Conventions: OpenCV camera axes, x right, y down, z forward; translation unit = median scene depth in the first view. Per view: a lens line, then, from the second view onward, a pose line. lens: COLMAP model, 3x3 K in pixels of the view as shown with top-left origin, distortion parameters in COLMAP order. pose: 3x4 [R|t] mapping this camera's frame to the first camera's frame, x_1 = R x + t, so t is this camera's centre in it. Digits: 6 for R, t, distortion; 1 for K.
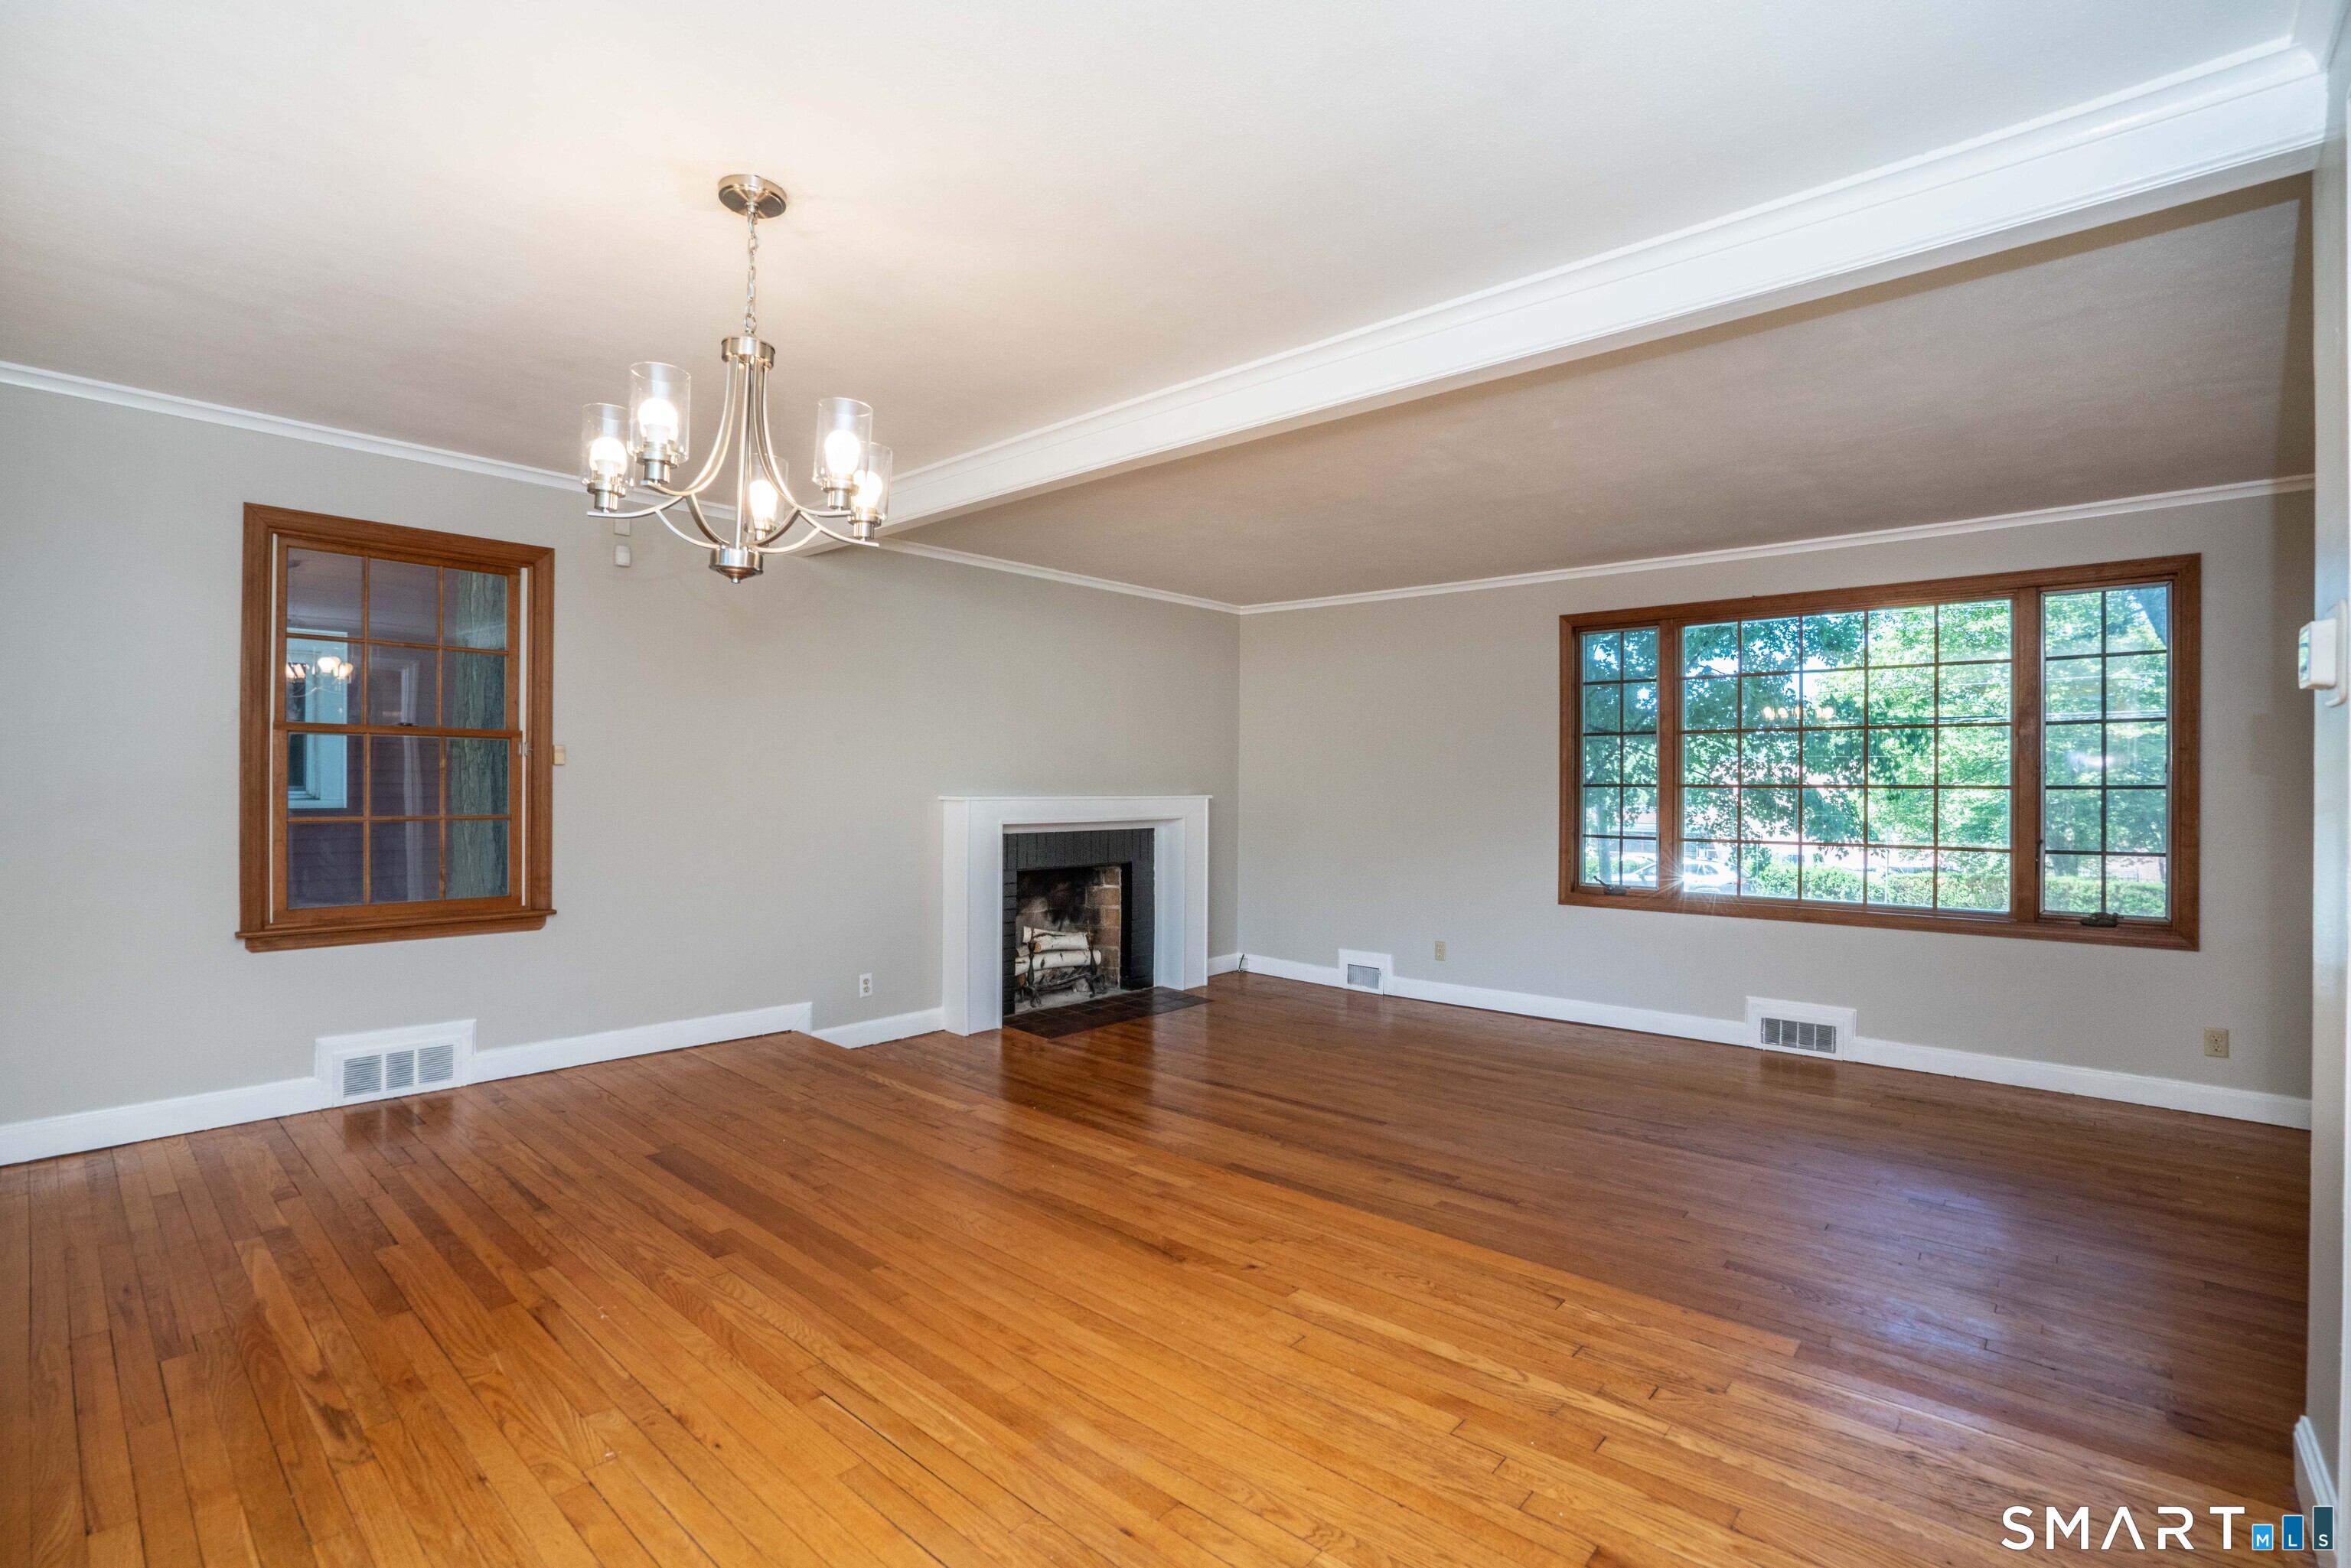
lens RADIAL K [[1068.3, 0, 1175.5], [0, 1068.3, 784.0], [0, 0, 1]] dist [-0.067249, 0.023931]
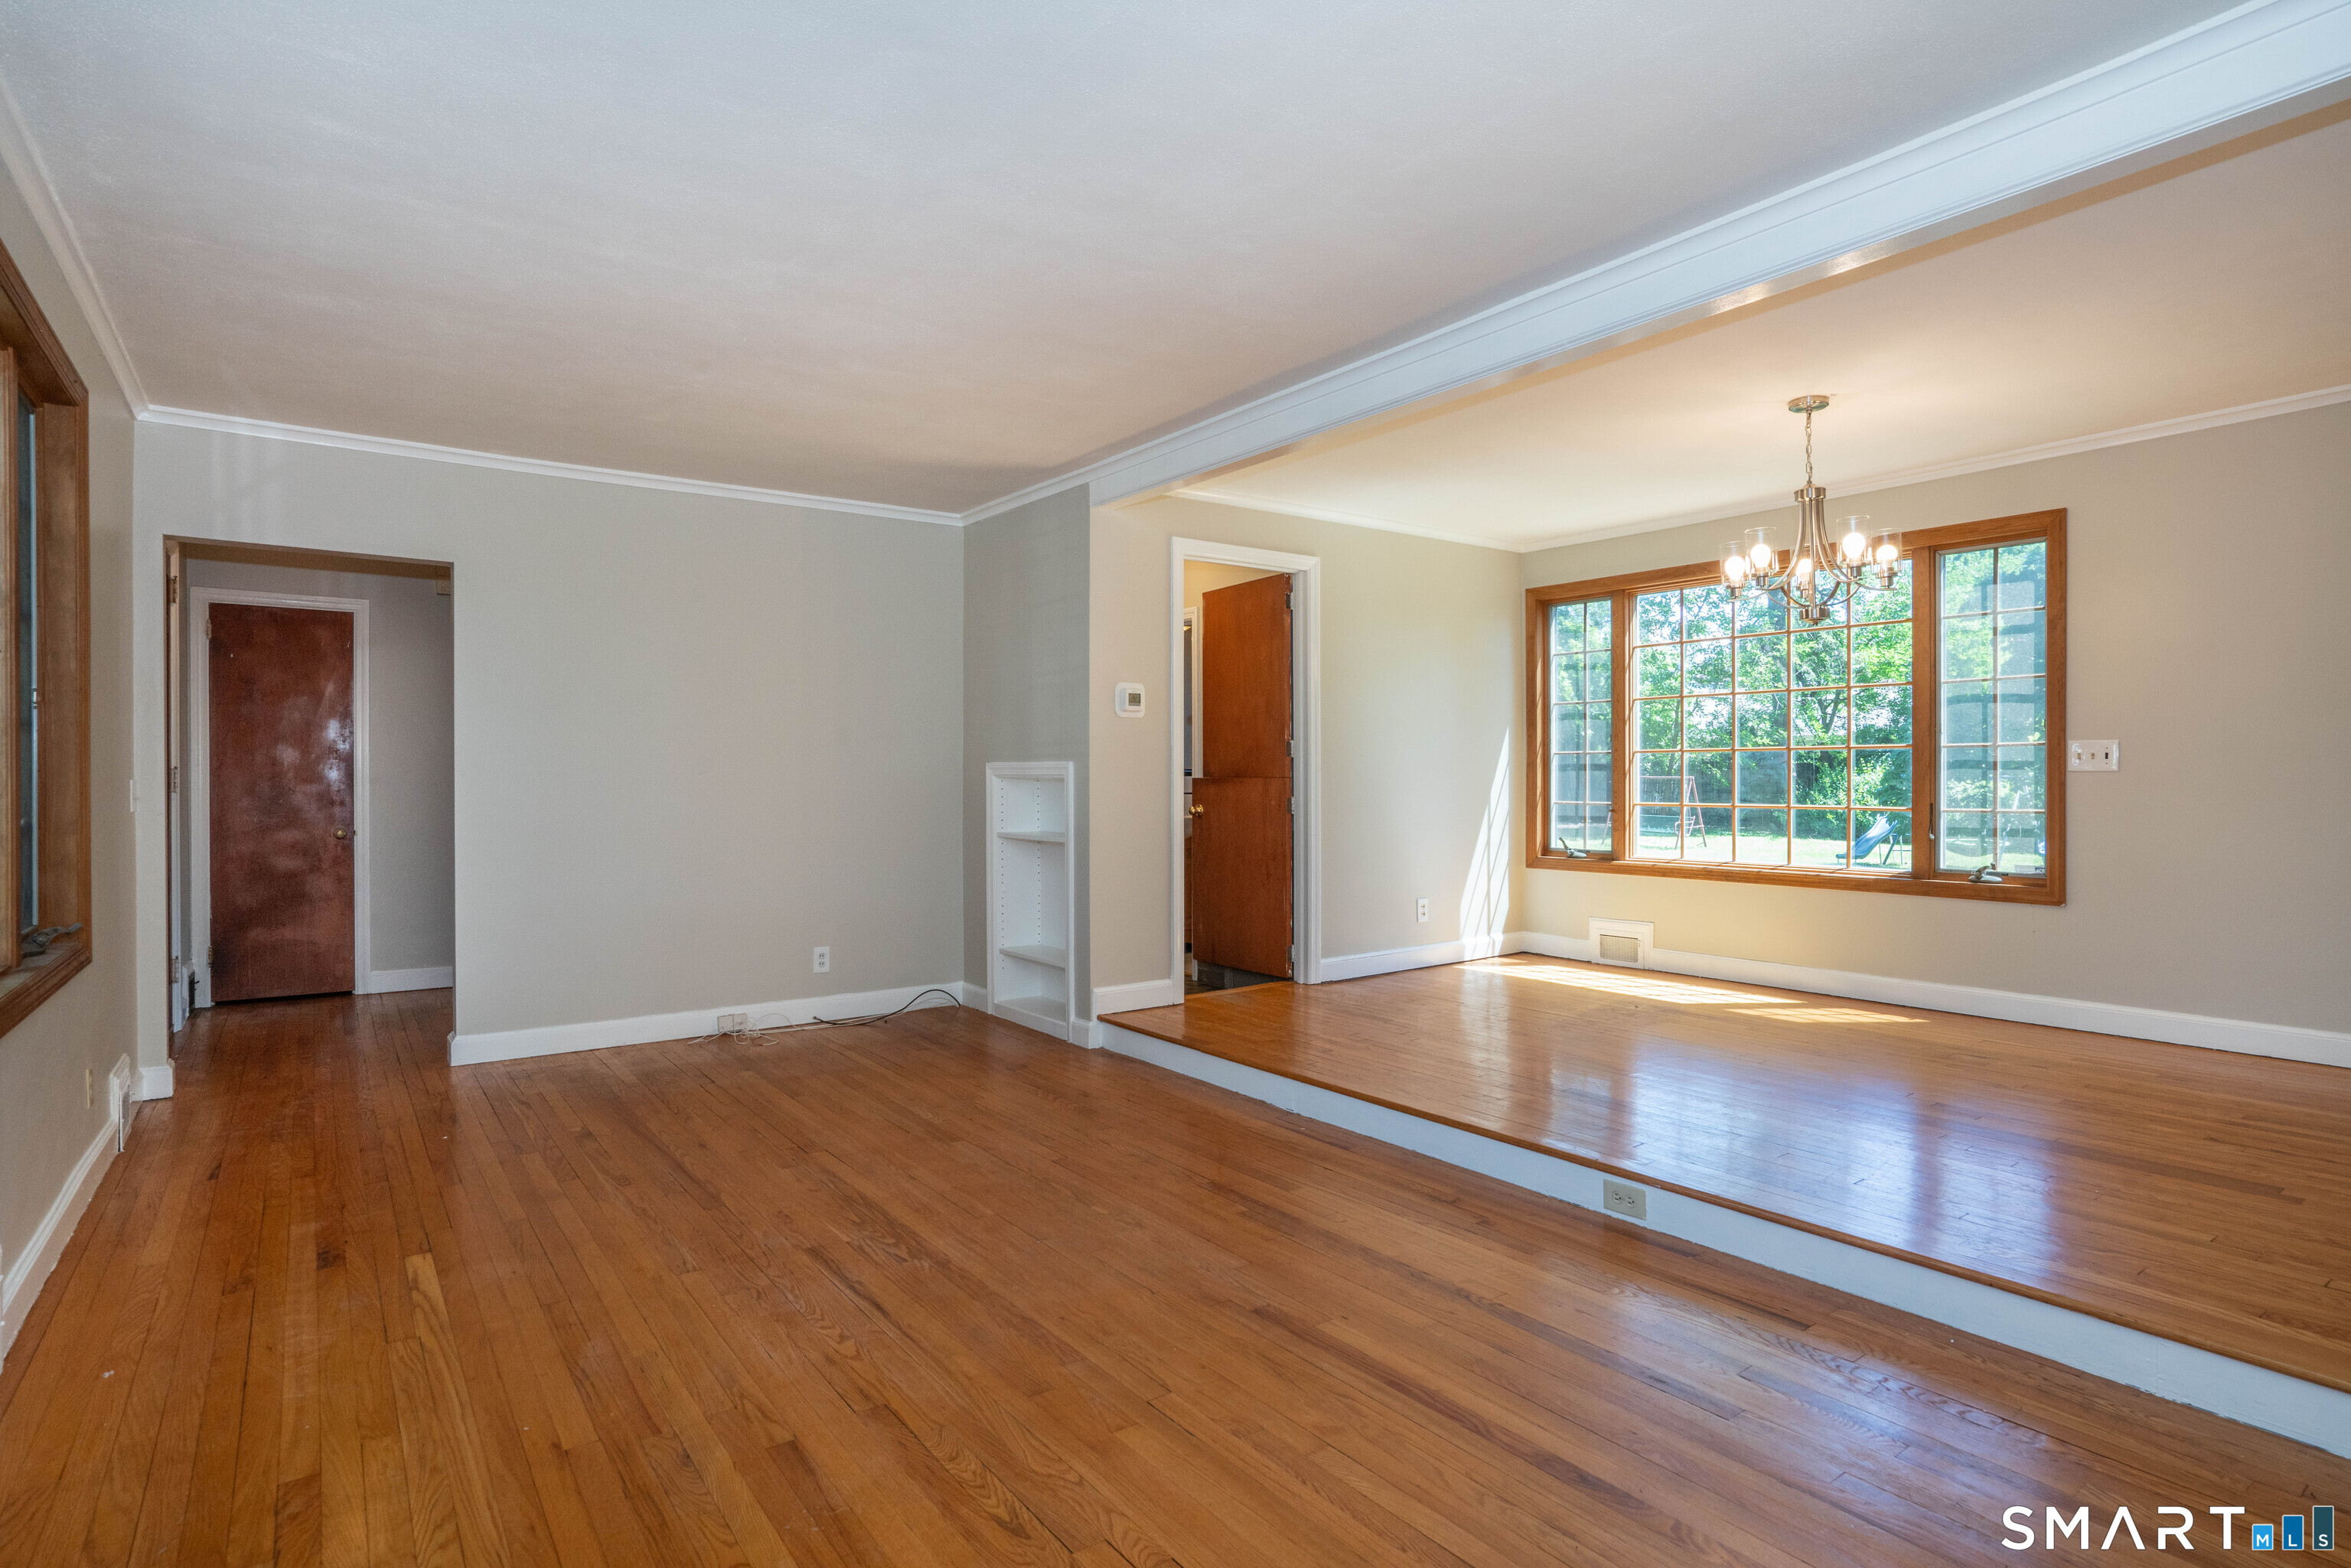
lens RADIAL K [[1205.8, 0, 1175.5], [0, 1205.8, 784.0], [0, 0, 1]] dist [-0.020128, 0.000700]
pose [[-0.977282, -0.003947, 0.211907, 0.108391], [-0.002903, 0.999982, 0.005235, 0.035851], [-0.211924, 0.004501, -0.977276, 1.695254]]
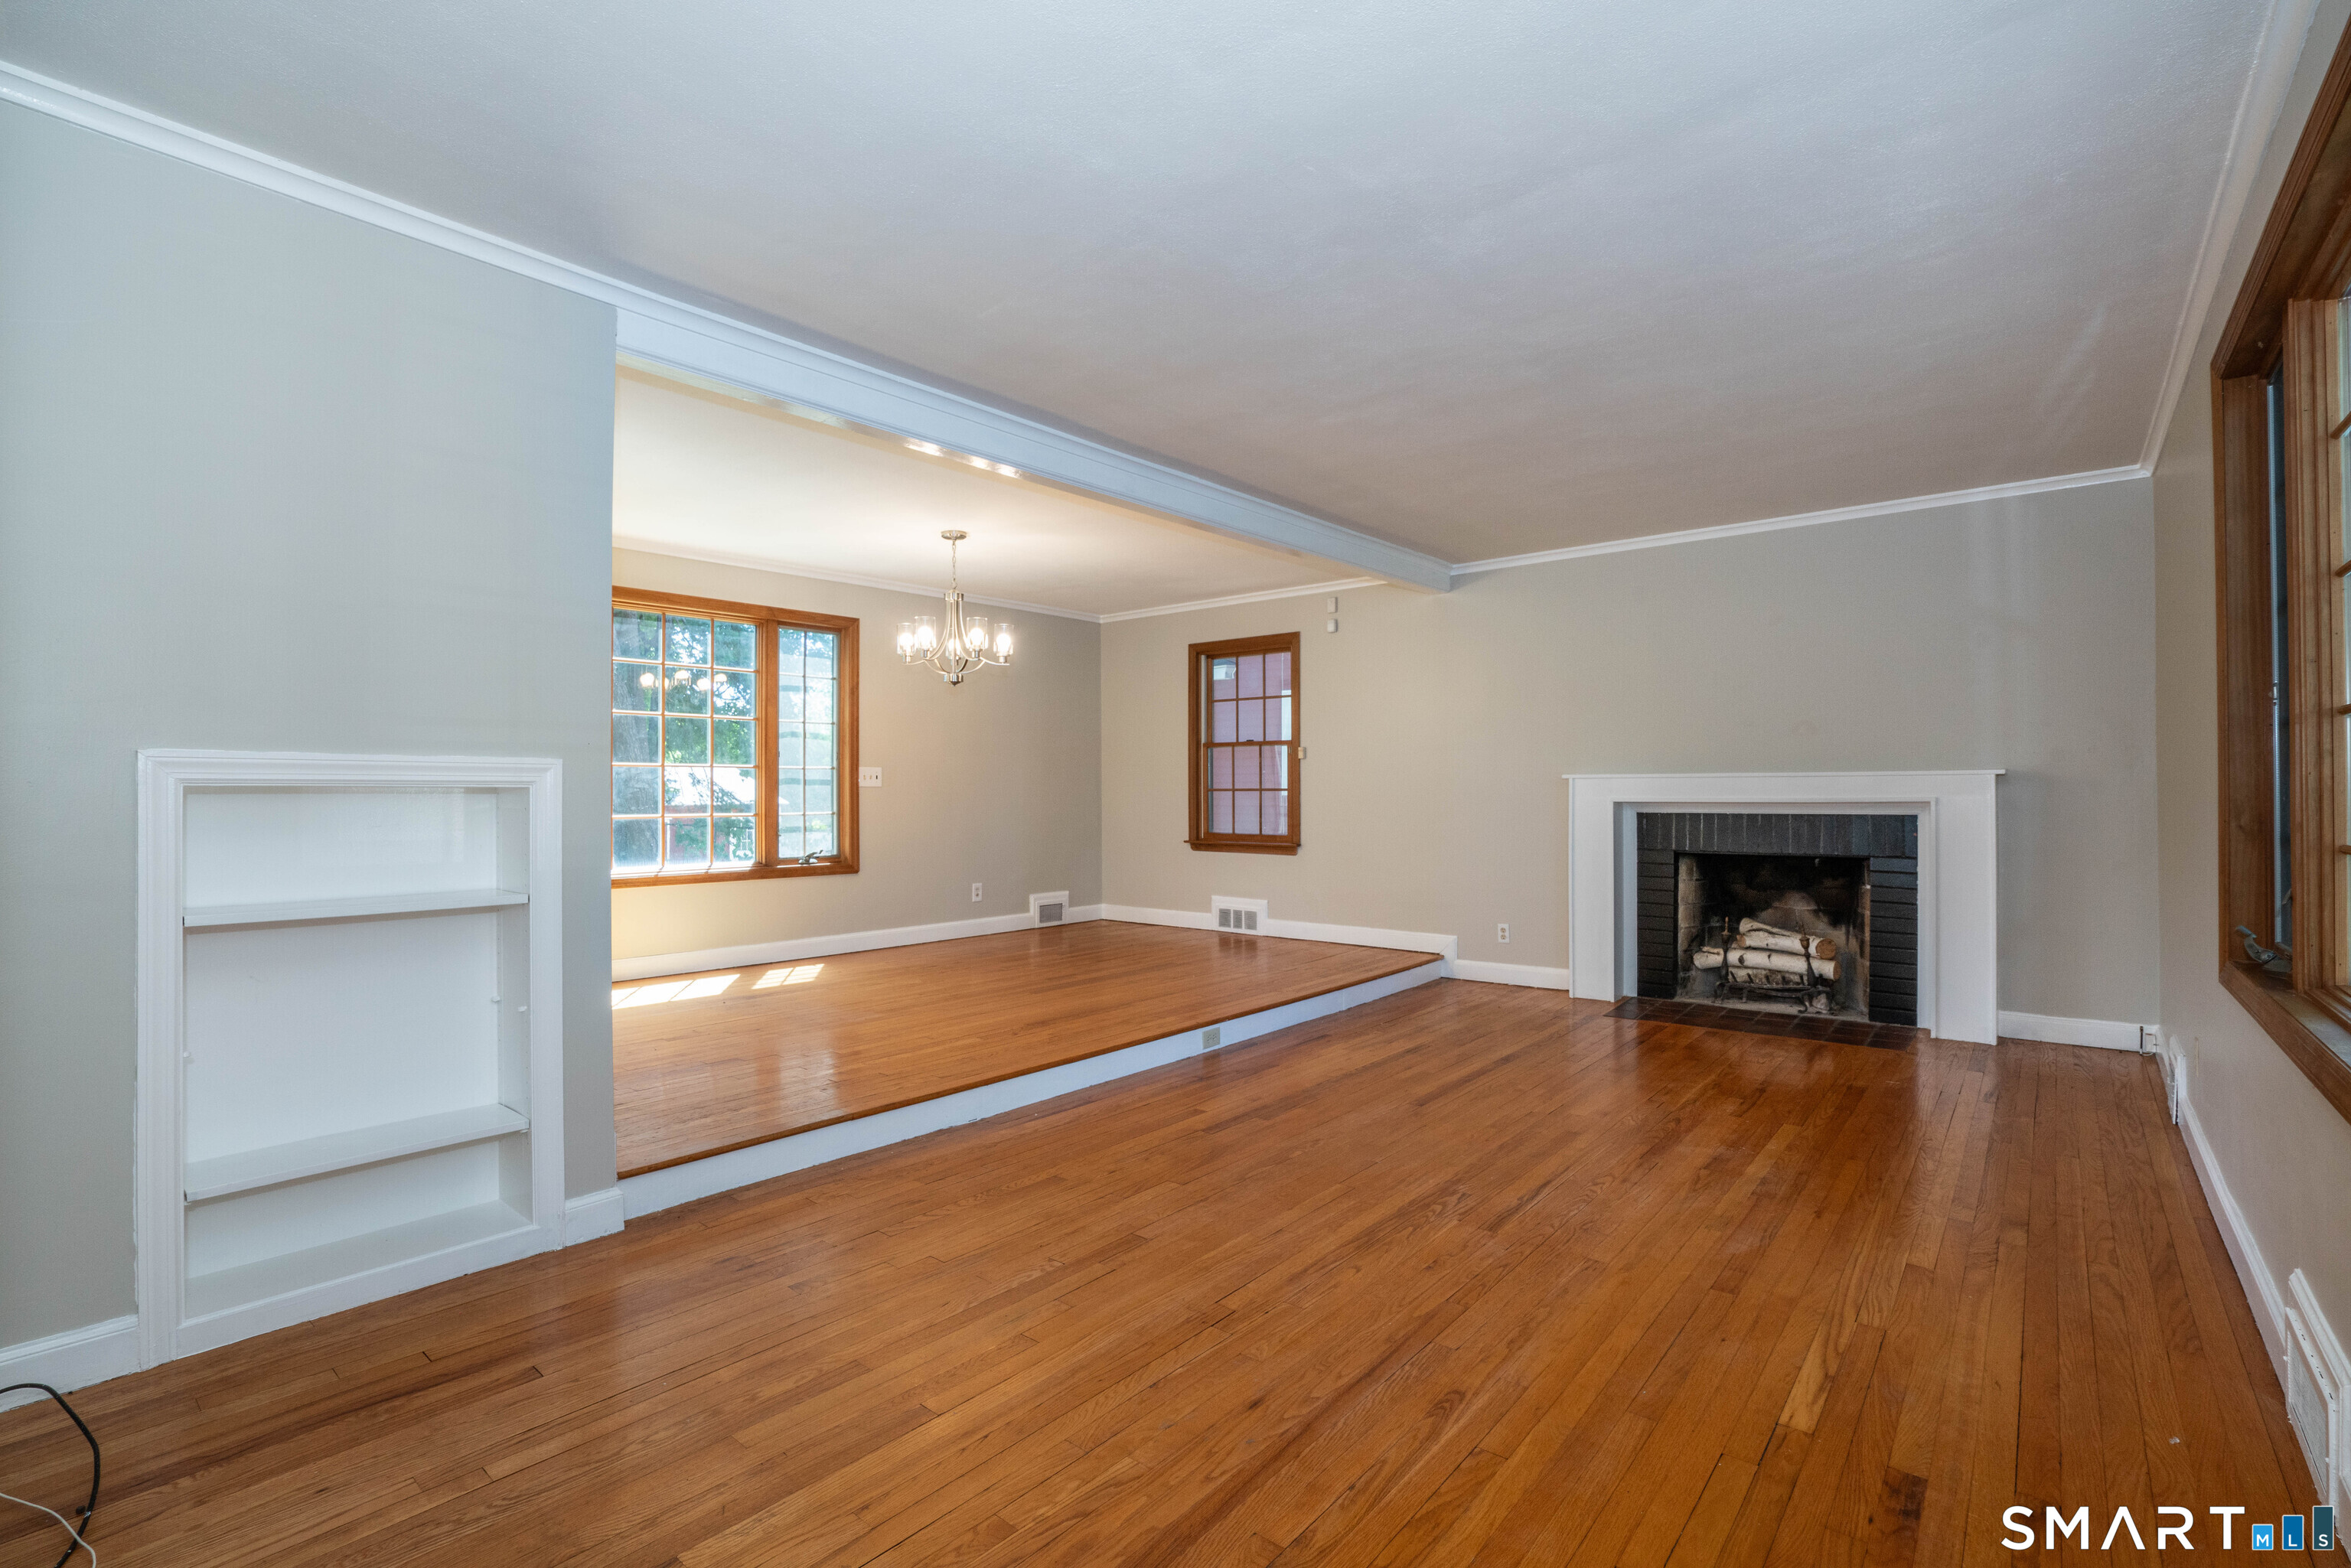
lens RADIAL K [[1068.3, 0, 1175.5], [0, 1068.3, 784.0], [0, 0, 1]] dist [-0.067249, 0.023931]
pose [[0.028316, -0.012791, -0.999517, 1.183218], [0.003929, 0.999912, -0.012685, 0.045328], [0.999591, -0.003568, 0.028363, 0.782601]]
